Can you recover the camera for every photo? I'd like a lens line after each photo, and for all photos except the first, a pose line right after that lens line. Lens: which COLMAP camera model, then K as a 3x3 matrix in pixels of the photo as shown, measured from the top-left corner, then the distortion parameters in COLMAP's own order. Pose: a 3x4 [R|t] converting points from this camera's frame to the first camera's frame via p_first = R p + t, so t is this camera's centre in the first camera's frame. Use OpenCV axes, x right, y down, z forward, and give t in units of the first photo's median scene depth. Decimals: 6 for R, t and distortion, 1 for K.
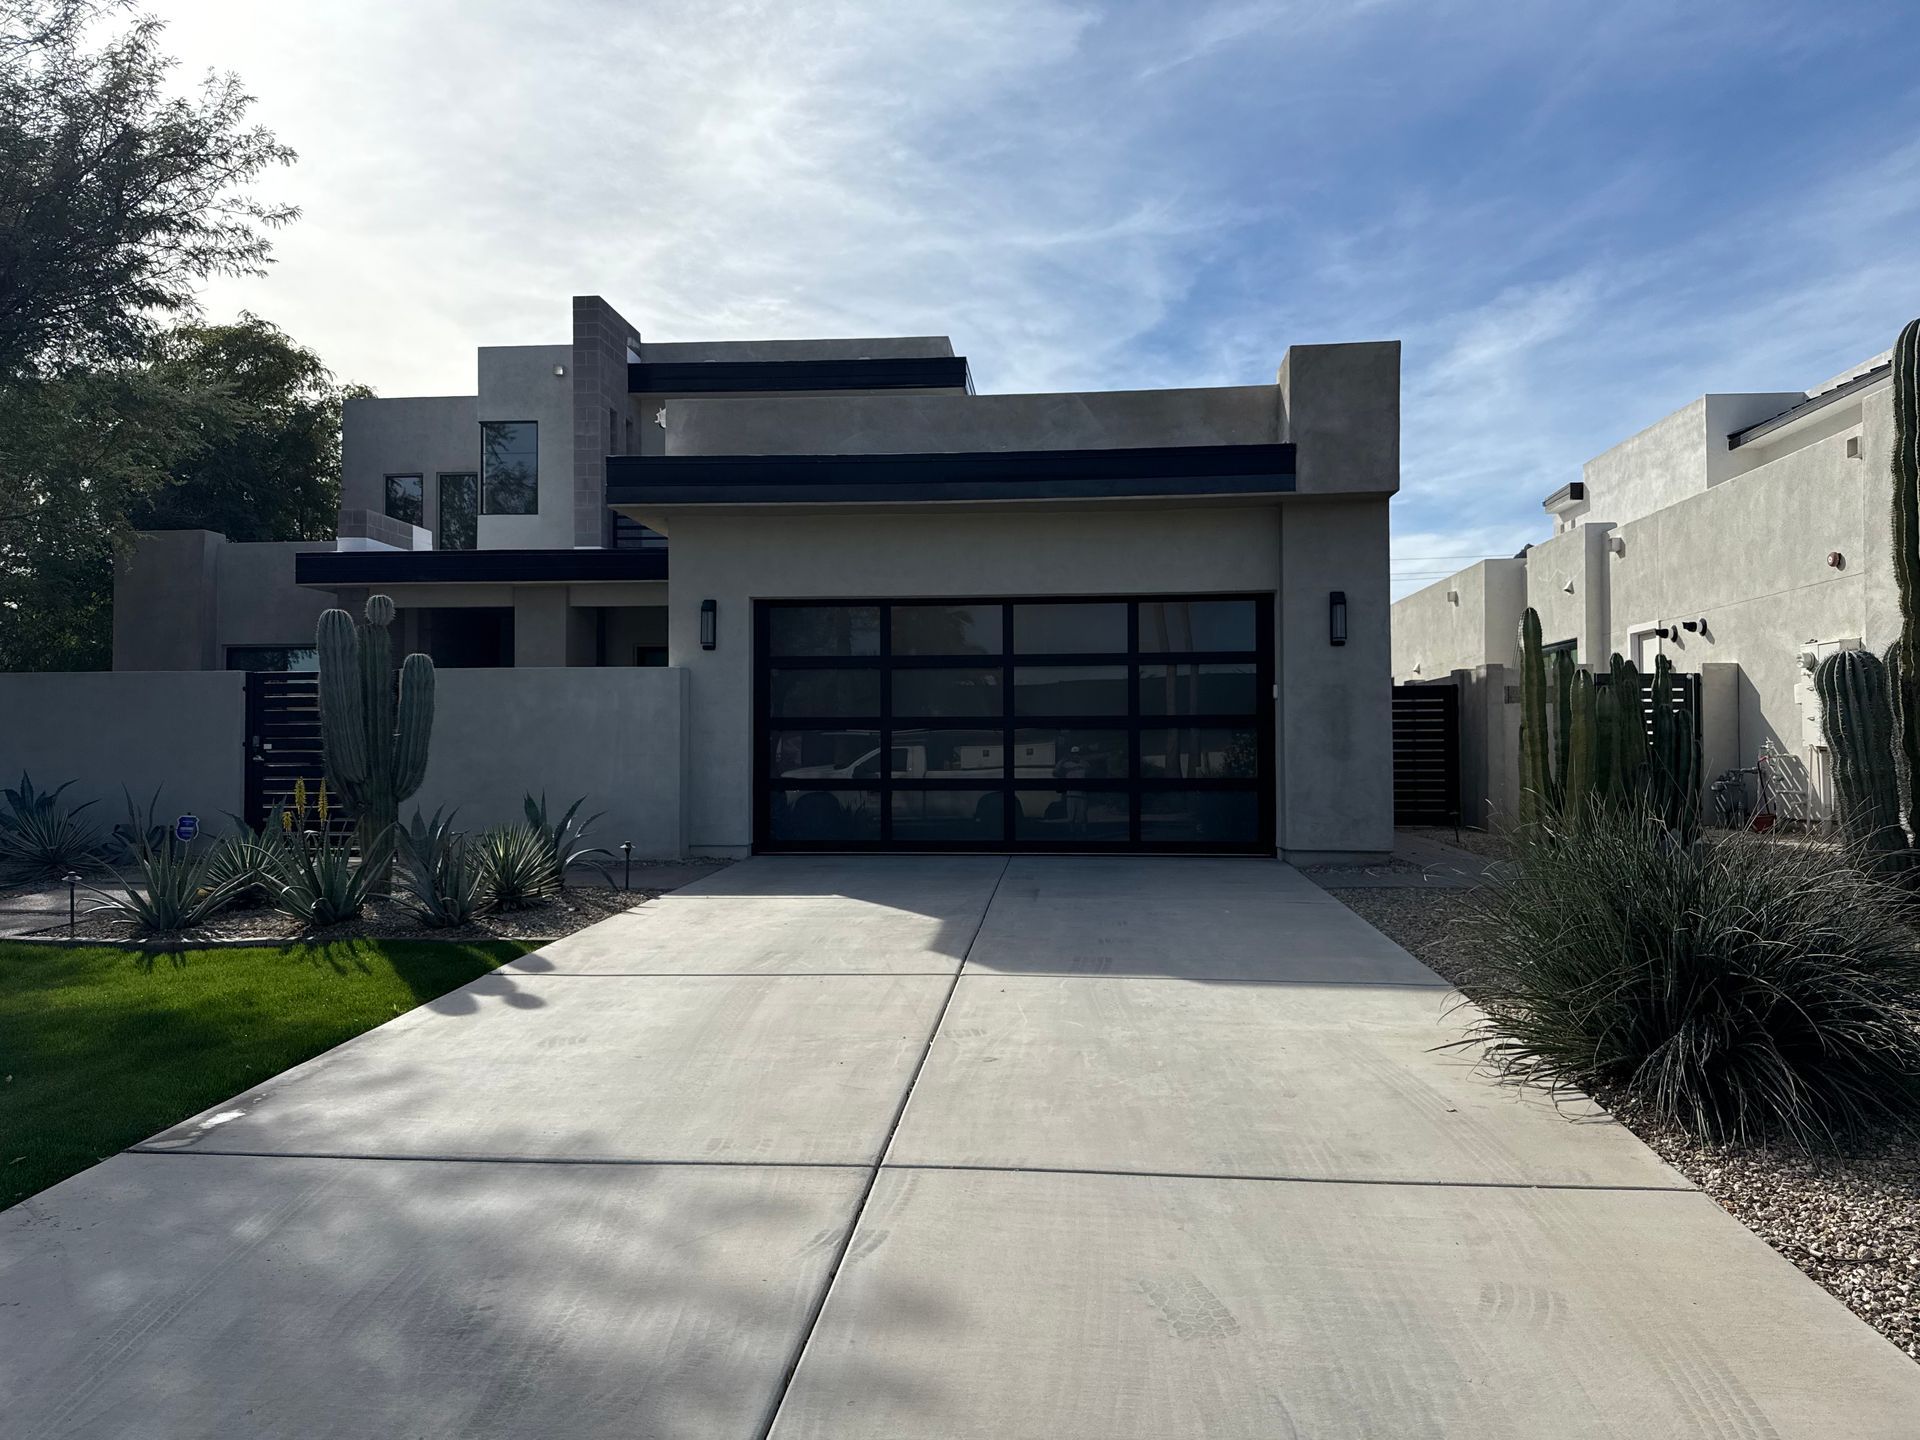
lens RADIAL K [[1358.2, 0, 960.0], [0, 1358.2, 720.0], [0, 0, 1]] dist [0.013057, -0.004887]
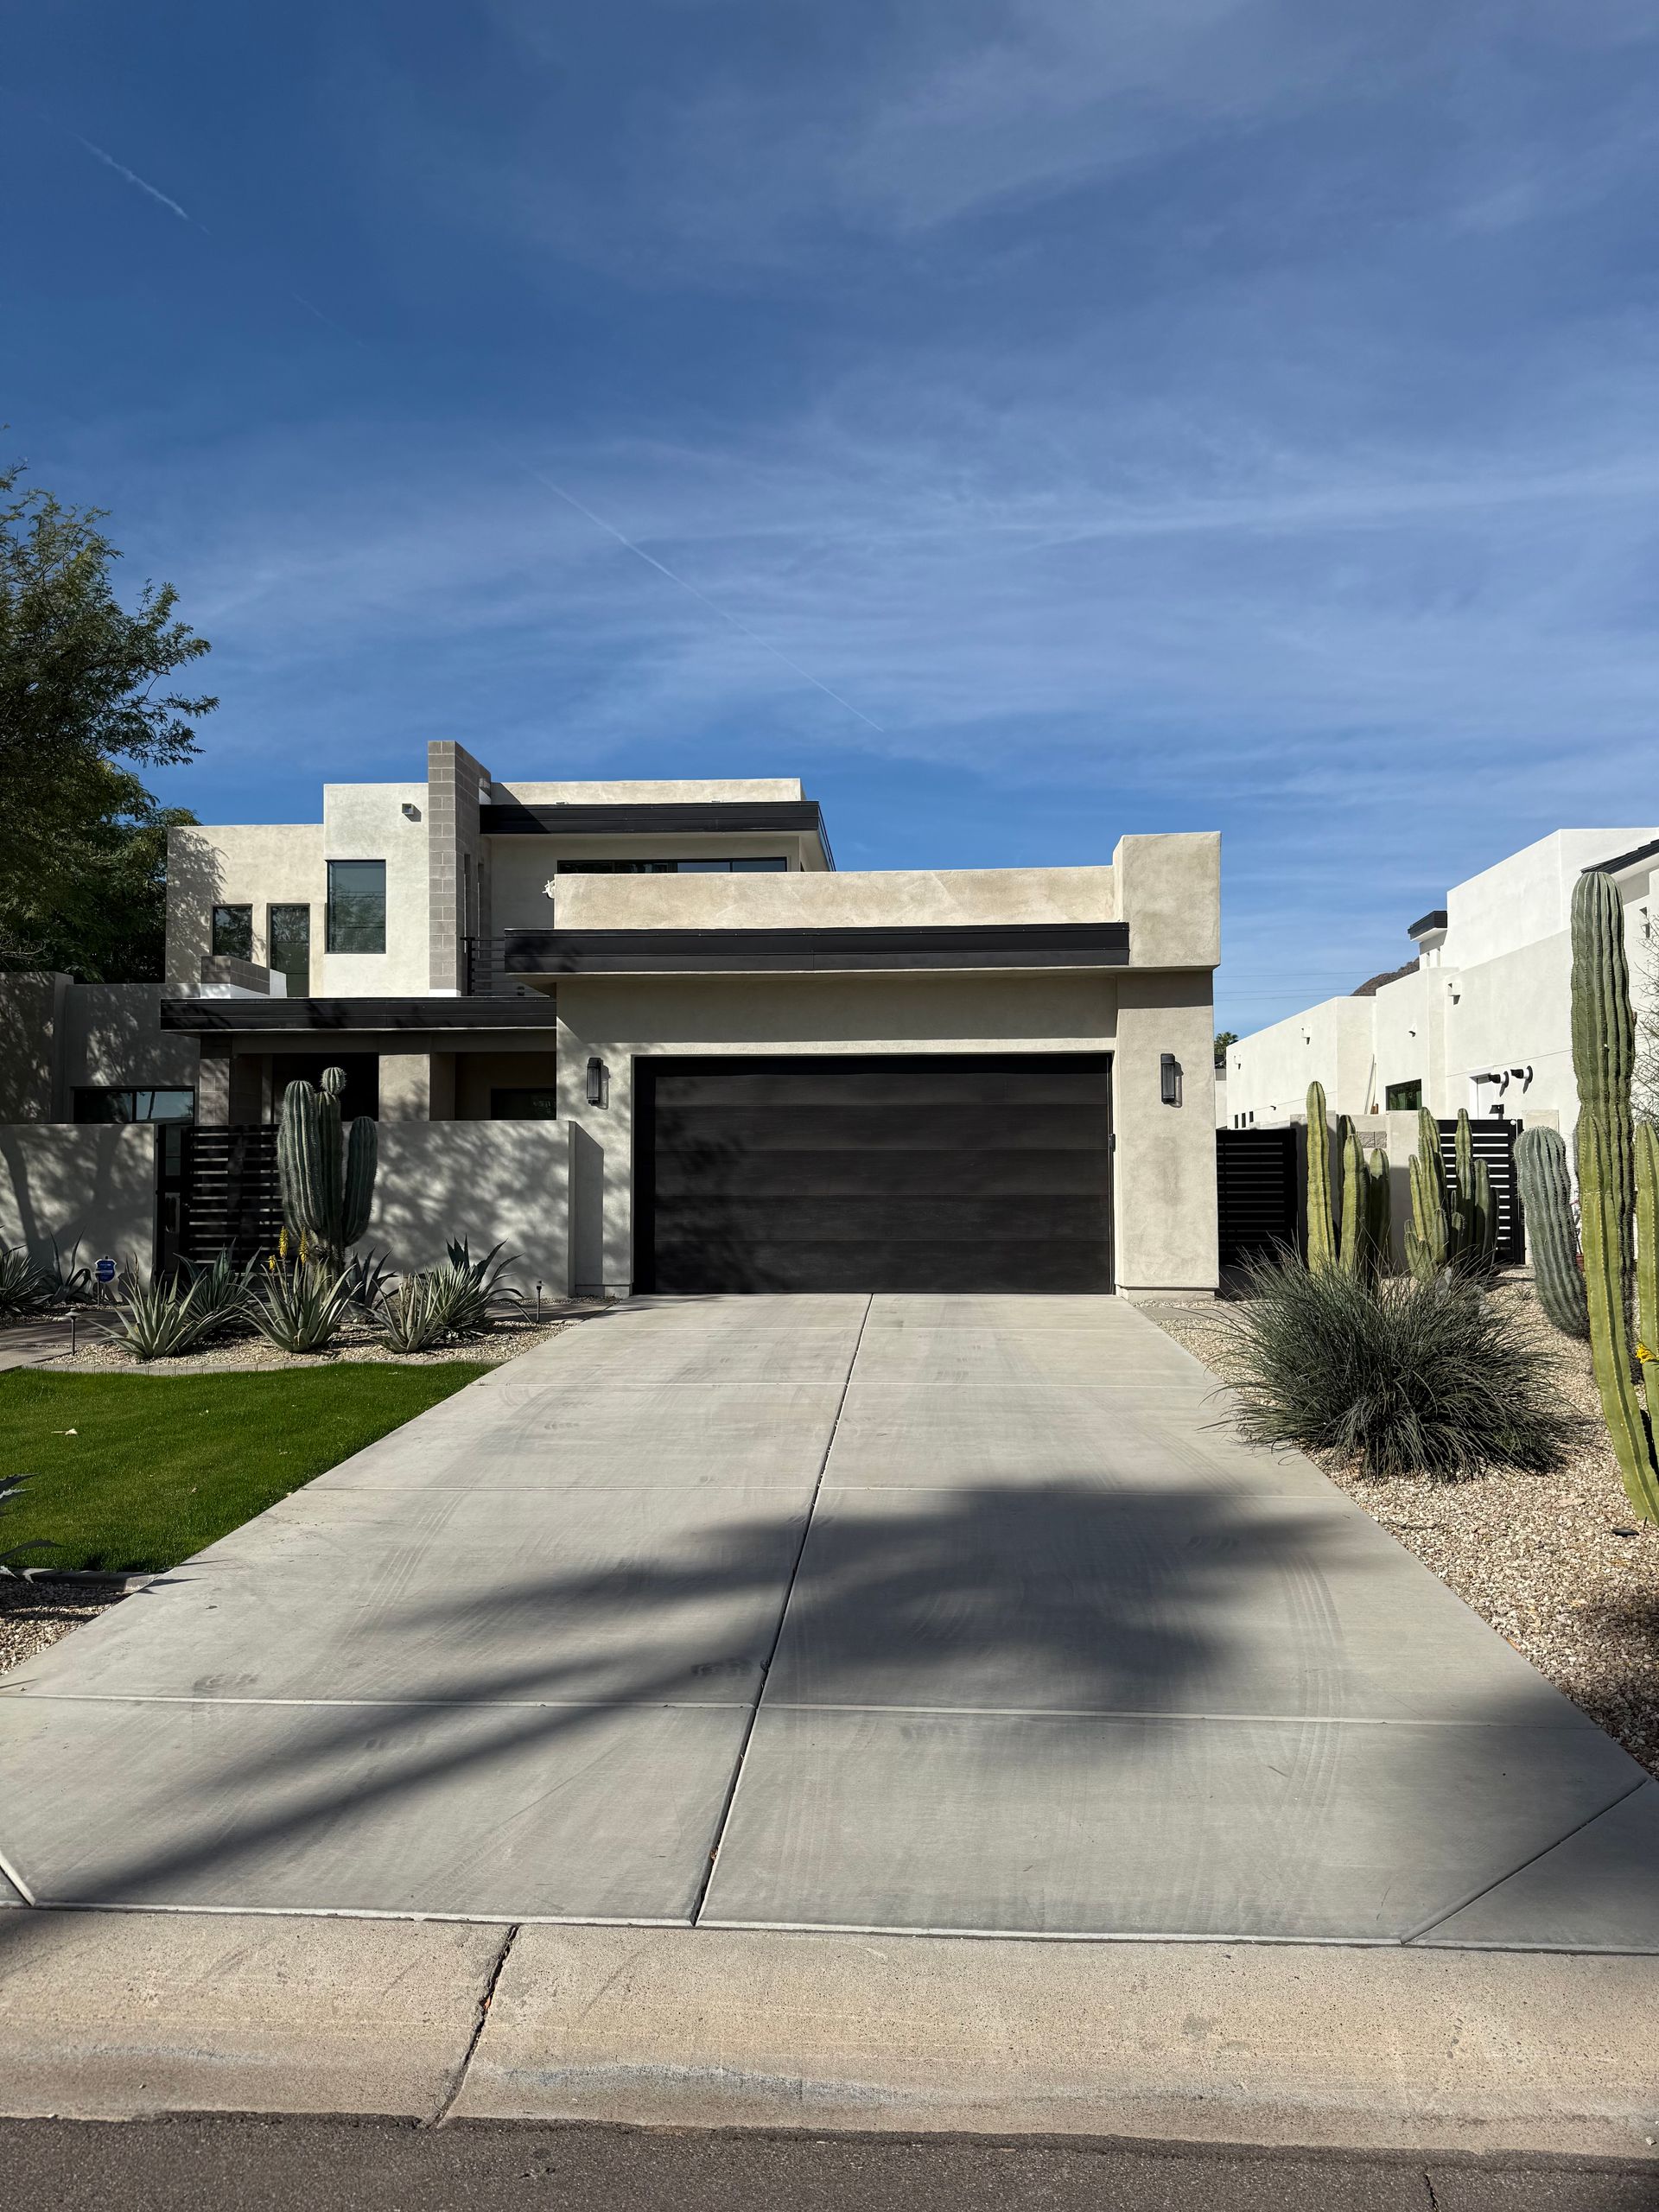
lens RADIAL K [[1564.7, 0, 829.5], [0, 1564.7, 1106.0], [0, 0, 1]] dist [0.013057, -0.004887]
pose [[0.999621, -0.000160, 0.027515, -0.031672], [0.000874, 0.999663, -0.025939, -0.017930], [-0.027501, 0.025953, 0.999285, -0.252495]]
